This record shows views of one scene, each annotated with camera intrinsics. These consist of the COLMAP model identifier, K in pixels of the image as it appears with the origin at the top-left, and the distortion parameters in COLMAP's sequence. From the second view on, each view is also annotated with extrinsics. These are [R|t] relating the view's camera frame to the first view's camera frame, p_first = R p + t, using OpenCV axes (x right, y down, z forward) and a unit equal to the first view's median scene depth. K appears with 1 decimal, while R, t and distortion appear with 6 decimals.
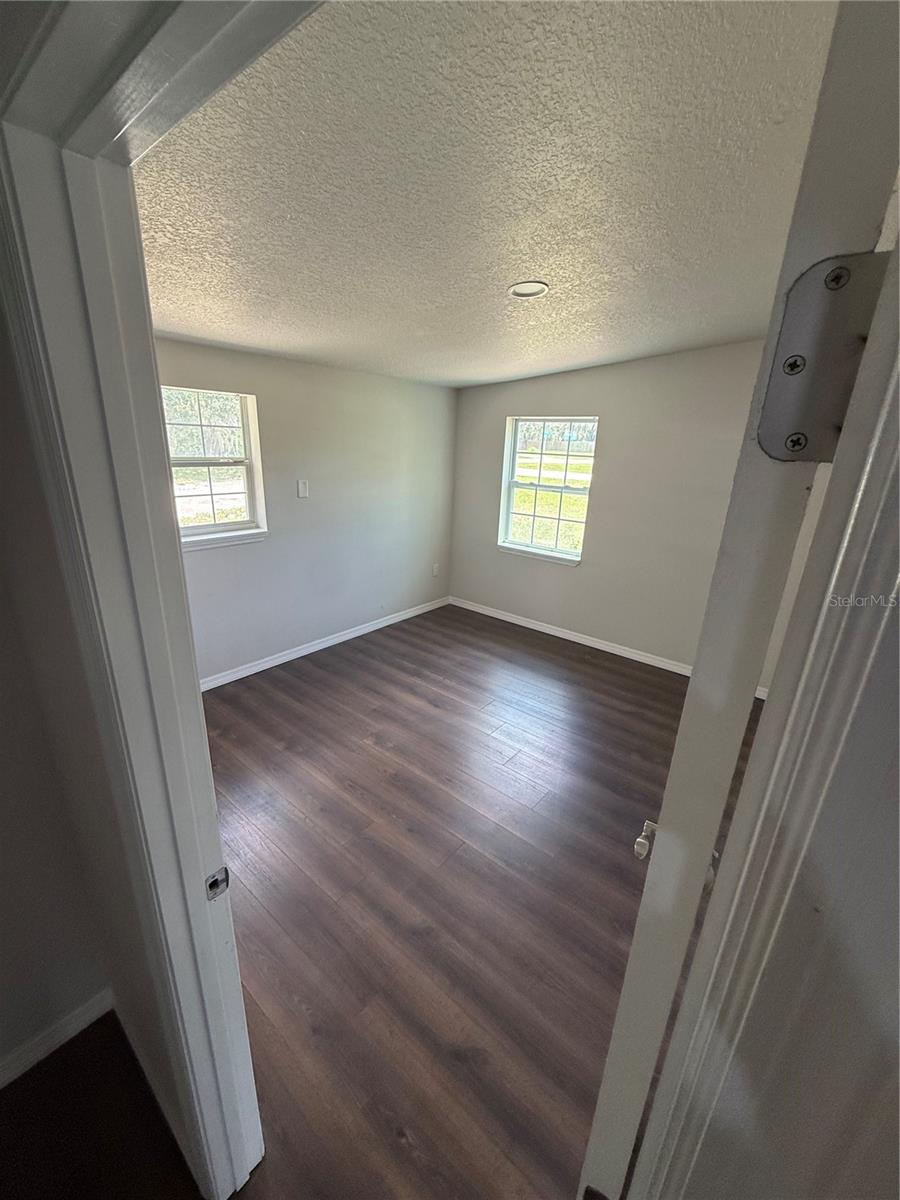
lens RADIAL K [[478.4, 0, 447.4], [0, 478.4, 598.5], [0, 0, 1]] dist [-0.001917, 0.000772]
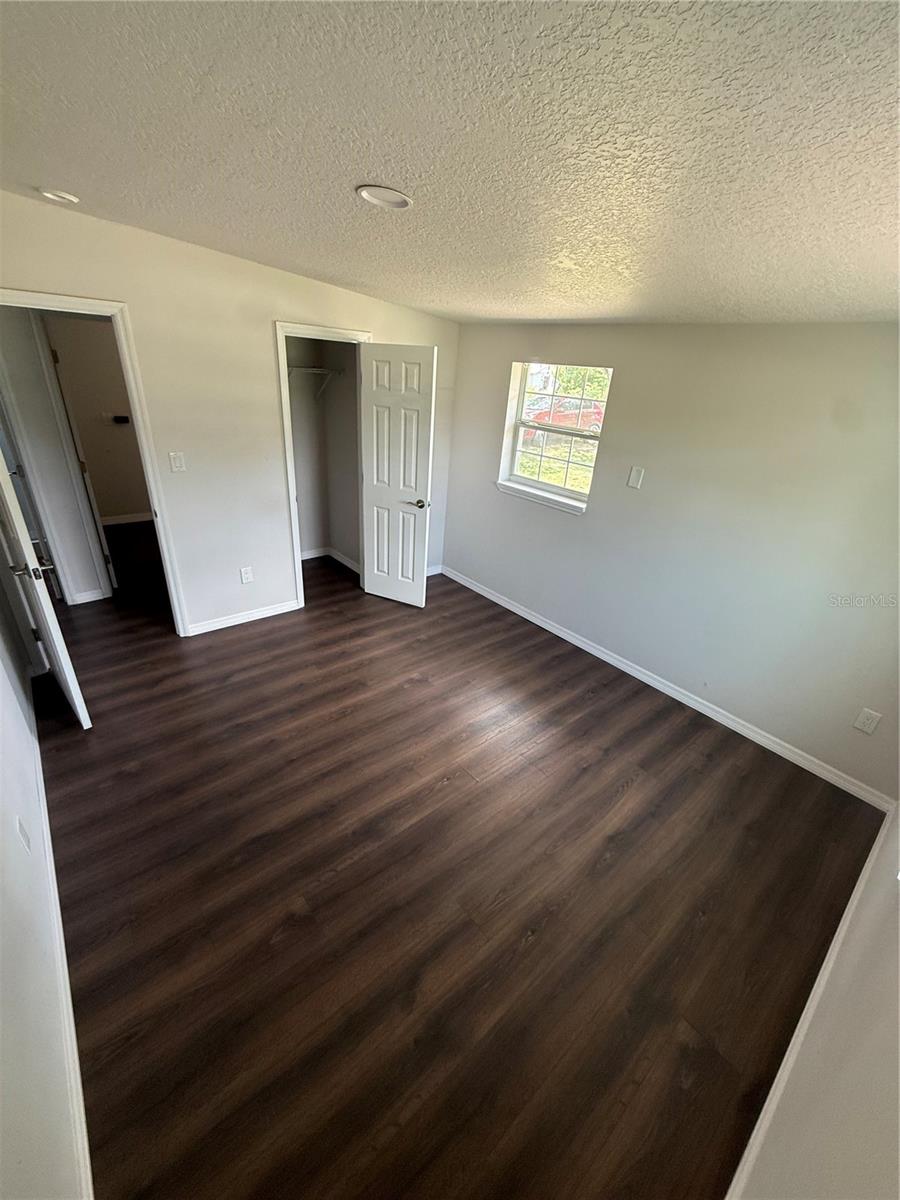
lens RADIAL K [[478.4, 0, 450.9], [0, 478.4, 598.5], [0, 0, 1]] dist [-0.001917, 0.000772]
pose [[-0.178902, 0.382427, -0.906501, 0.616741], [-0.380000, 0.823011, 0.422200, -0.286830], [0.907521, 0.420003, -0.001916, 0.793724]]
